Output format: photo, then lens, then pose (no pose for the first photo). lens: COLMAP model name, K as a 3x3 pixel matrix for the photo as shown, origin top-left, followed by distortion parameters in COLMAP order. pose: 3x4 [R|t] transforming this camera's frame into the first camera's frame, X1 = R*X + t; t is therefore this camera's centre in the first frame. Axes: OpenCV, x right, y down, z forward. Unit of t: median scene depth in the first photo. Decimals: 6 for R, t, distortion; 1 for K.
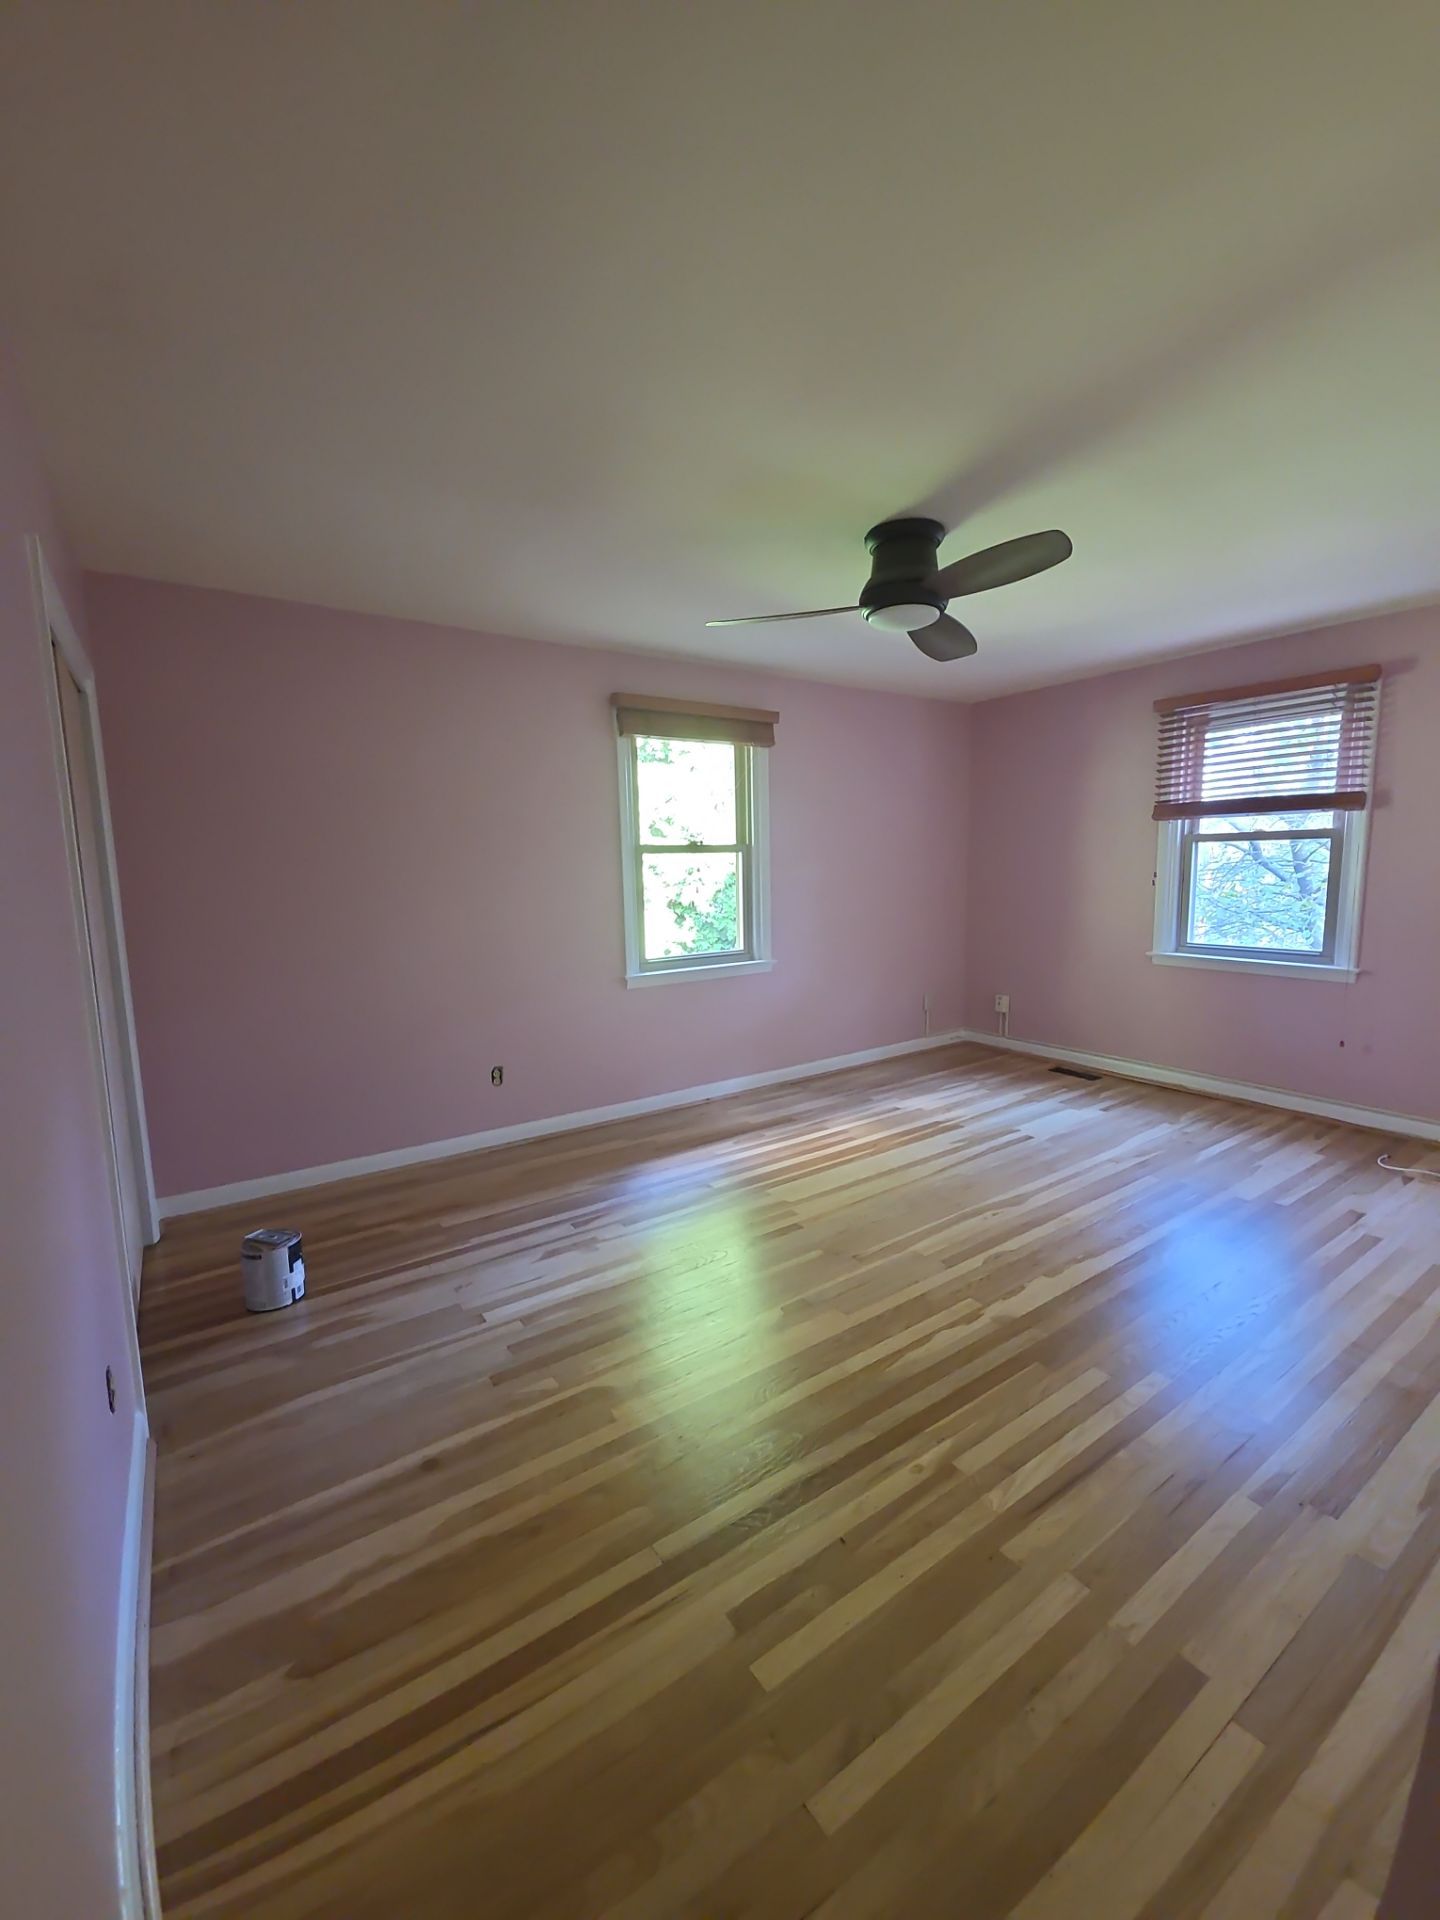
lens RADIAL K [[782.1, 0, 718.4], [0, 782.1, 959.3], [0, 0, 1]] dist [0.007909, -0.002604]
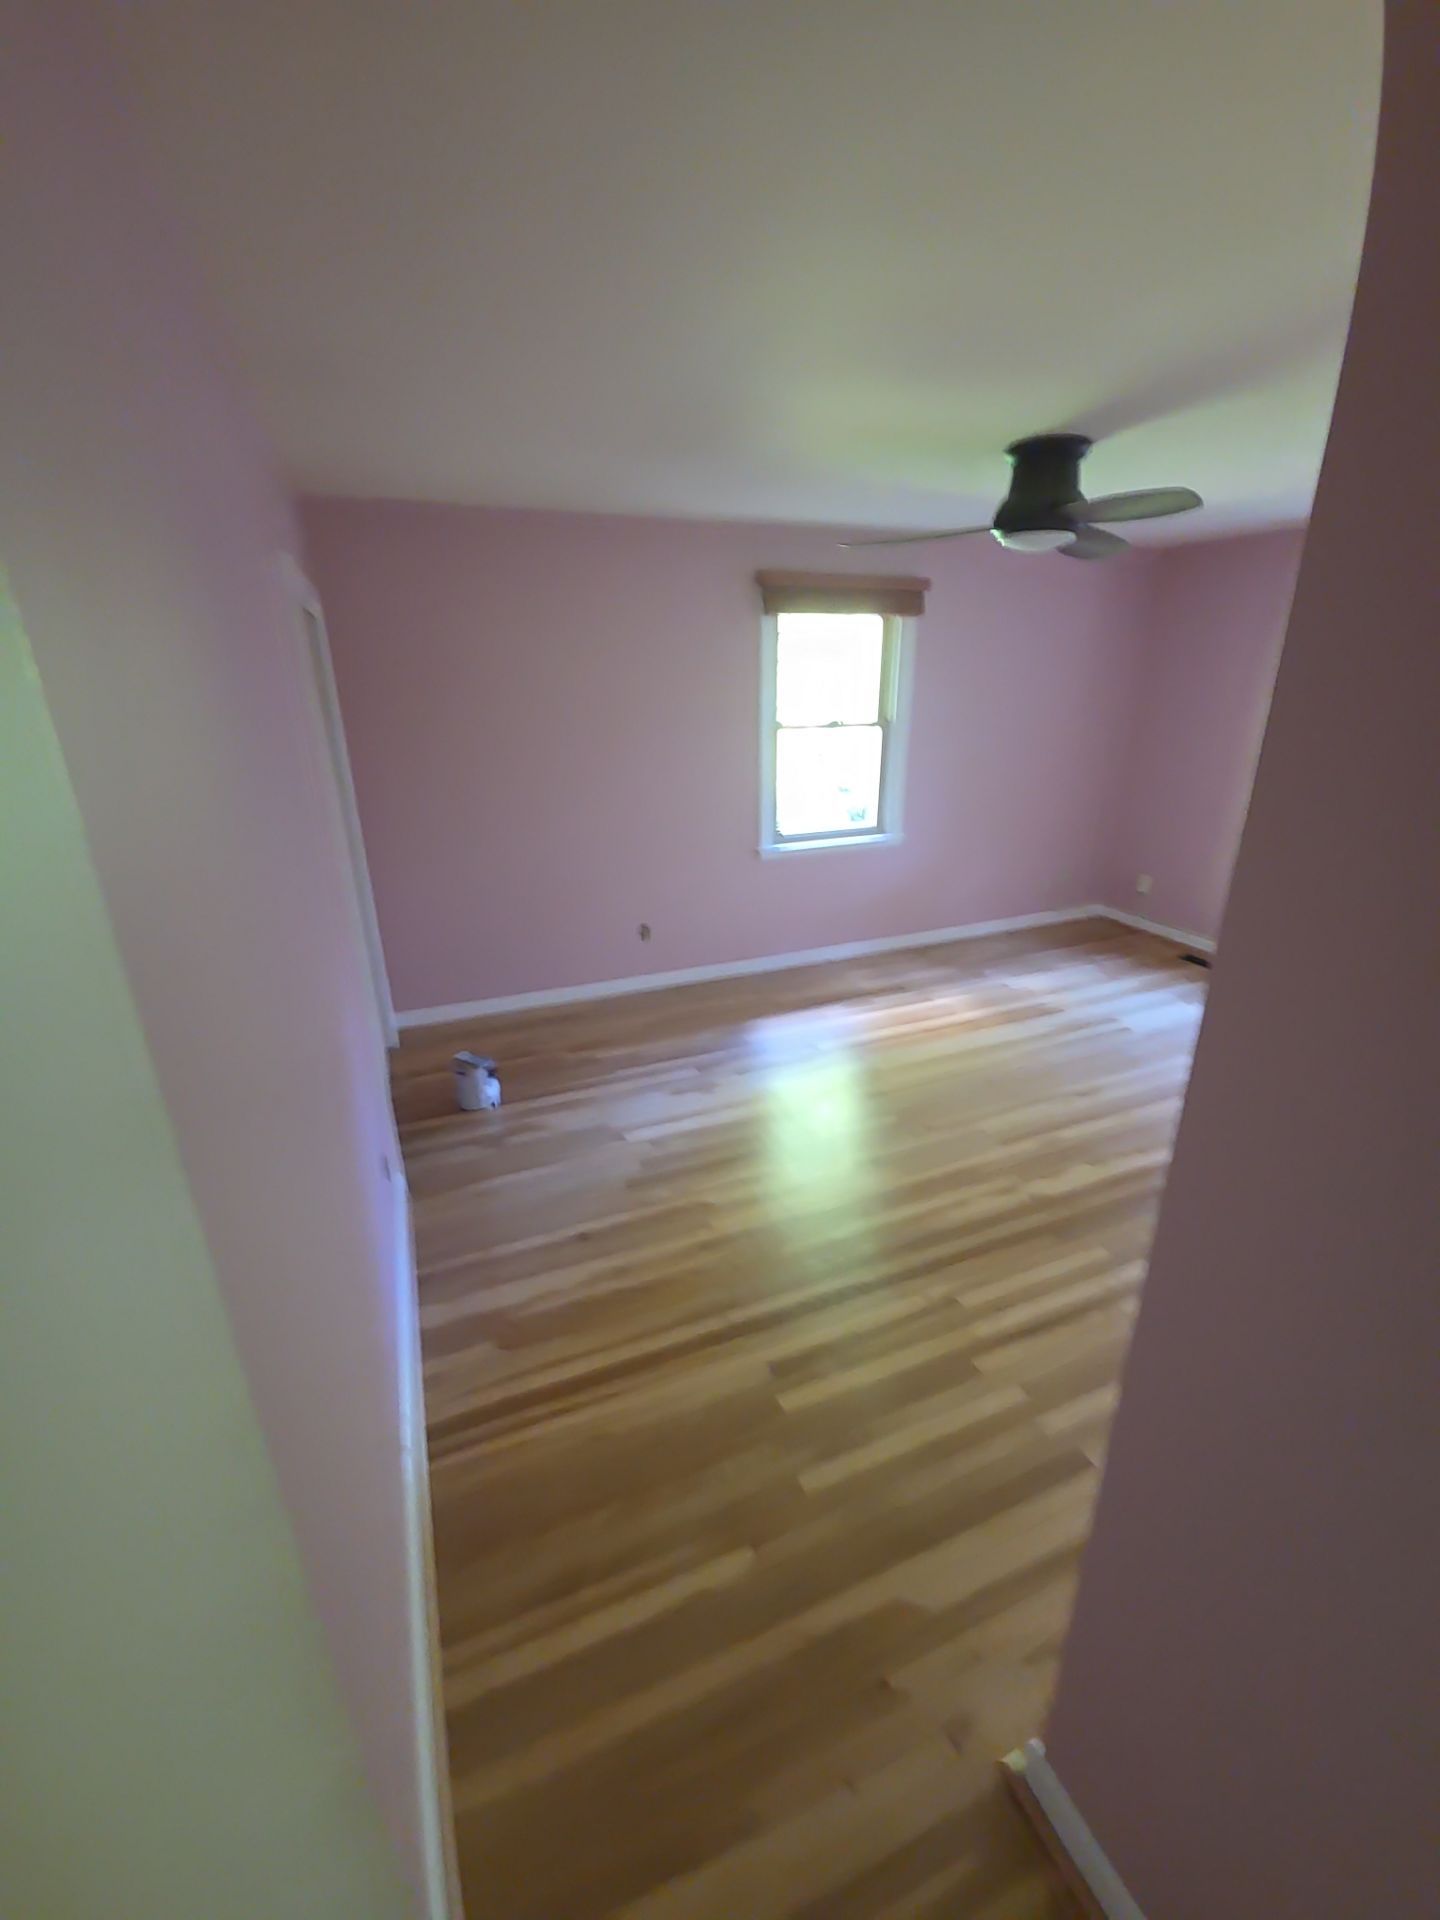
lens RADIAL K [[782.1, 0, 717.9], [0, 782.1, 962.5], [0, 0, 1]] dist [0.007909, -0.002604]
pose [[0.977328, 0.087072, -0.193000, 0.077669], [-0.036375, 0.967023, 0.252077, -0.151973], [0.208585, -0.239341, 0.948266, -0.135430]]
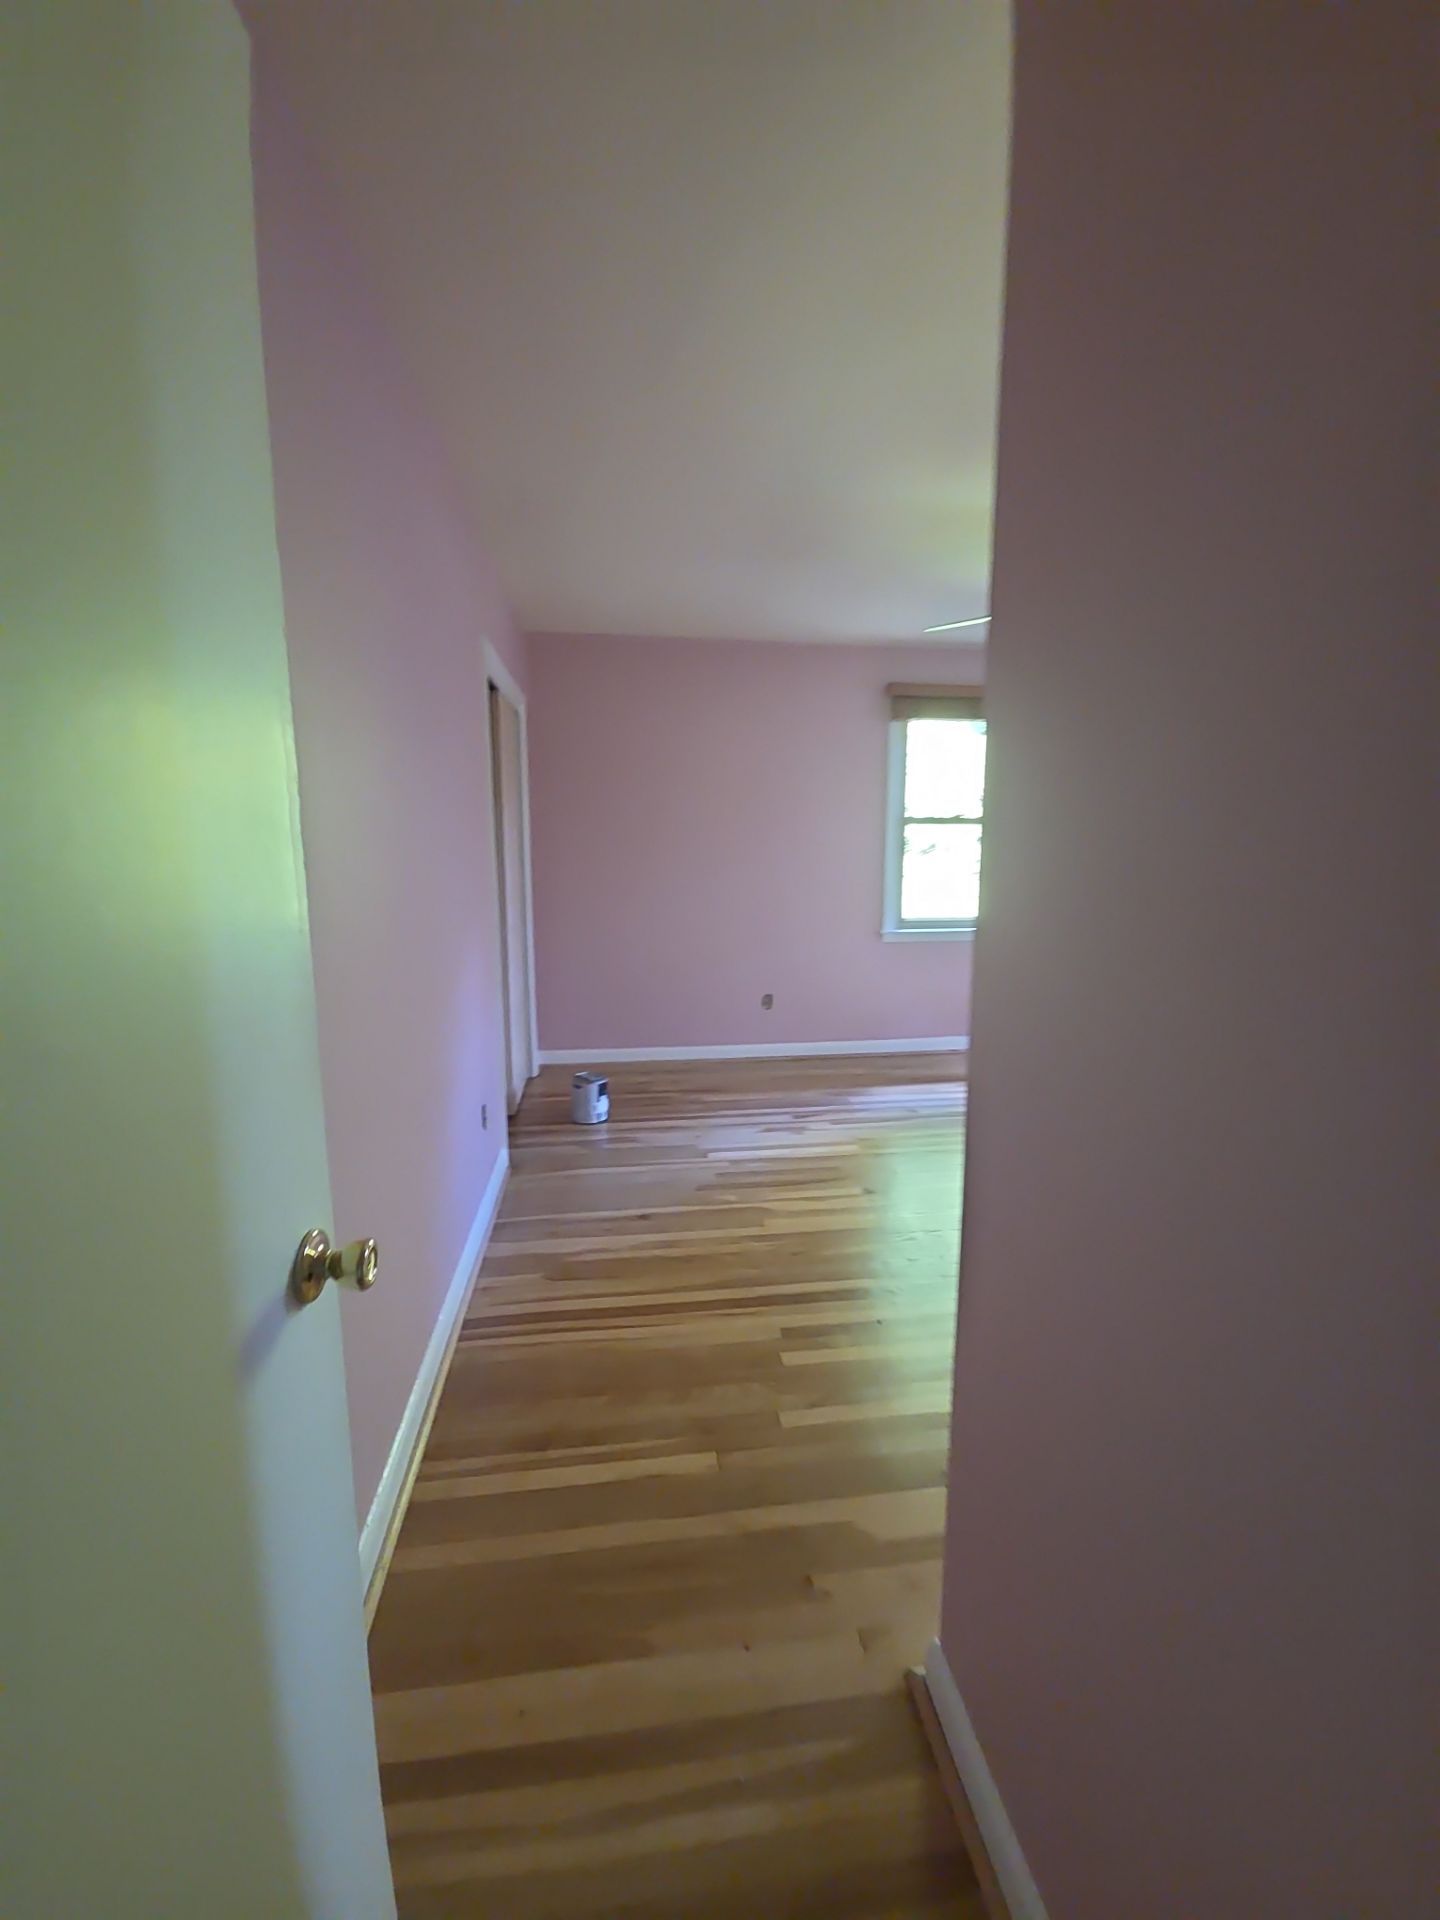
lens RADIAL K [[782.1, 0, 721.6], [0, 782.1, 962.1], [0, 0, 1]] dist [0.007909, -0.002604]
pose [[0.893990, 0.095618, -0.437767, 0.276602], [-0.077343, 0.995231, 0.059434, 0.025816], [0.441362, -0.019276, 0.897122, -0.216298]]
